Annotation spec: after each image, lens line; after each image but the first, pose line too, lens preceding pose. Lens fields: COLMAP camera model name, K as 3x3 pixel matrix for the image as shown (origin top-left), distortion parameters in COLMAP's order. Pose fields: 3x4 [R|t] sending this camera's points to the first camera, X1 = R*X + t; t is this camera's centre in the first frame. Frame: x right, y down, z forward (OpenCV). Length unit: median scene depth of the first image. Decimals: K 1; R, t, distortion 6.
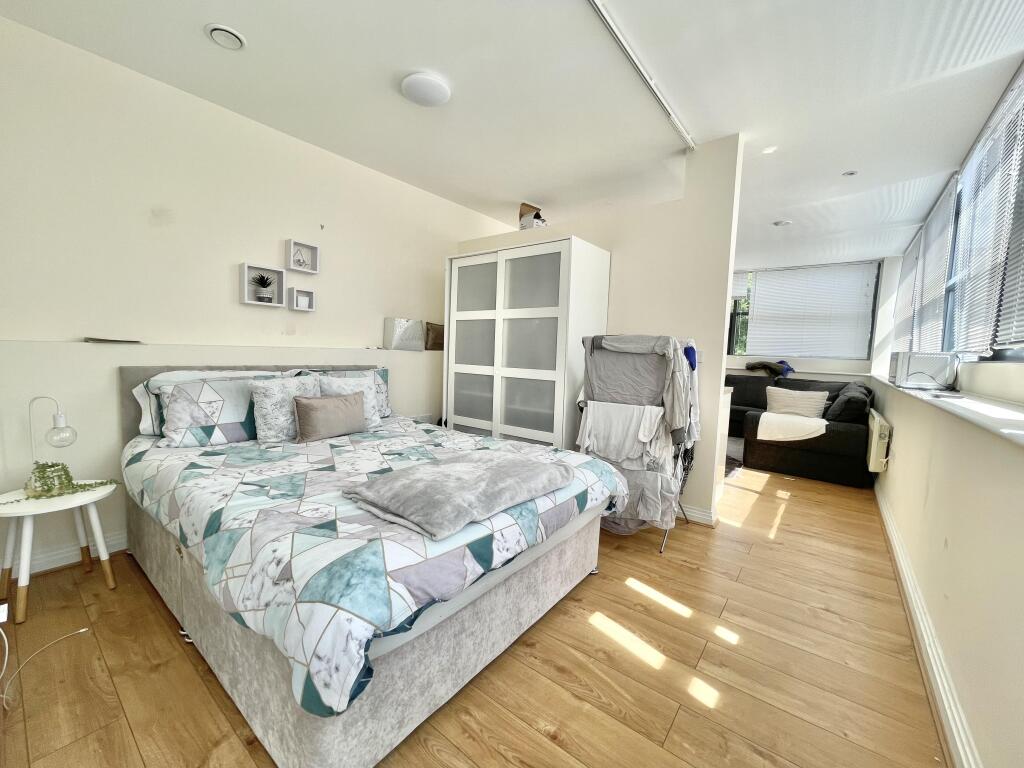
lens RADIAL K [[410.3, 0, 509.0], [0, 410.3, 385.3], [0, 0, 1]] dist [0.000841, -0.000013]
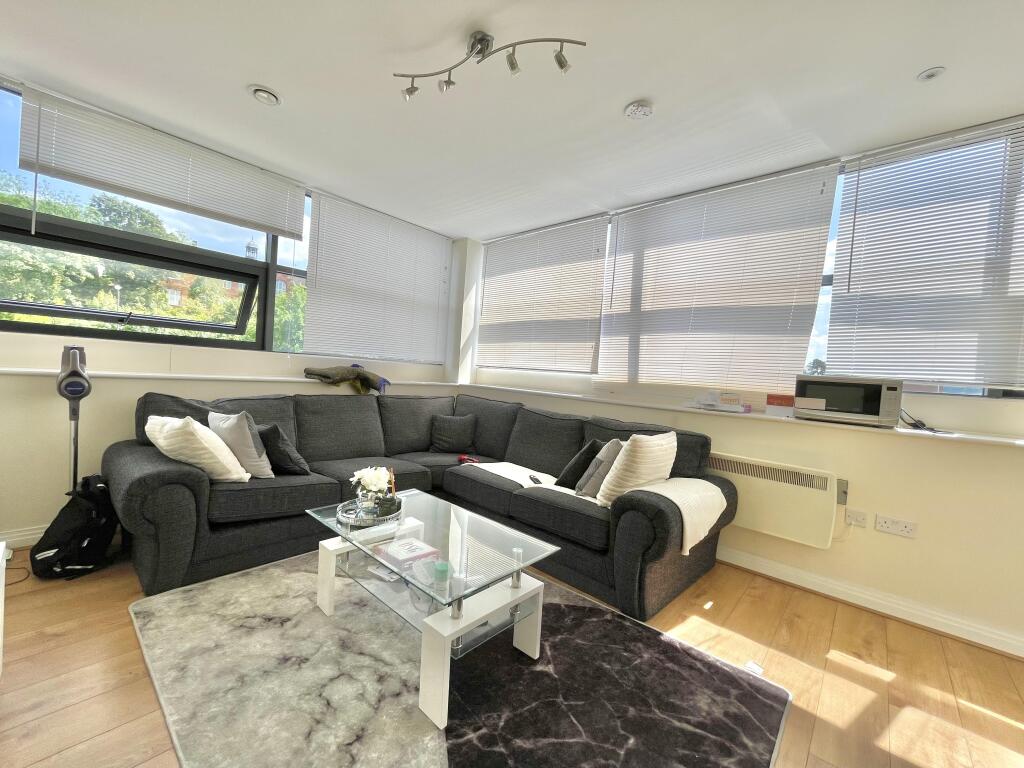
lens RADIAL K [[410.3, 0, 509.2], [0, 410.3, 384.4], [0, 0, 1]] dist [0.000841, -0.000013]
pose [[0.040939, -0.053318, 0.997738, 0.164295], [0.016556, 0.998474, 0.052678, -0.102124], [-0.999024, 0.014362, 0.041760, 1.330811]]
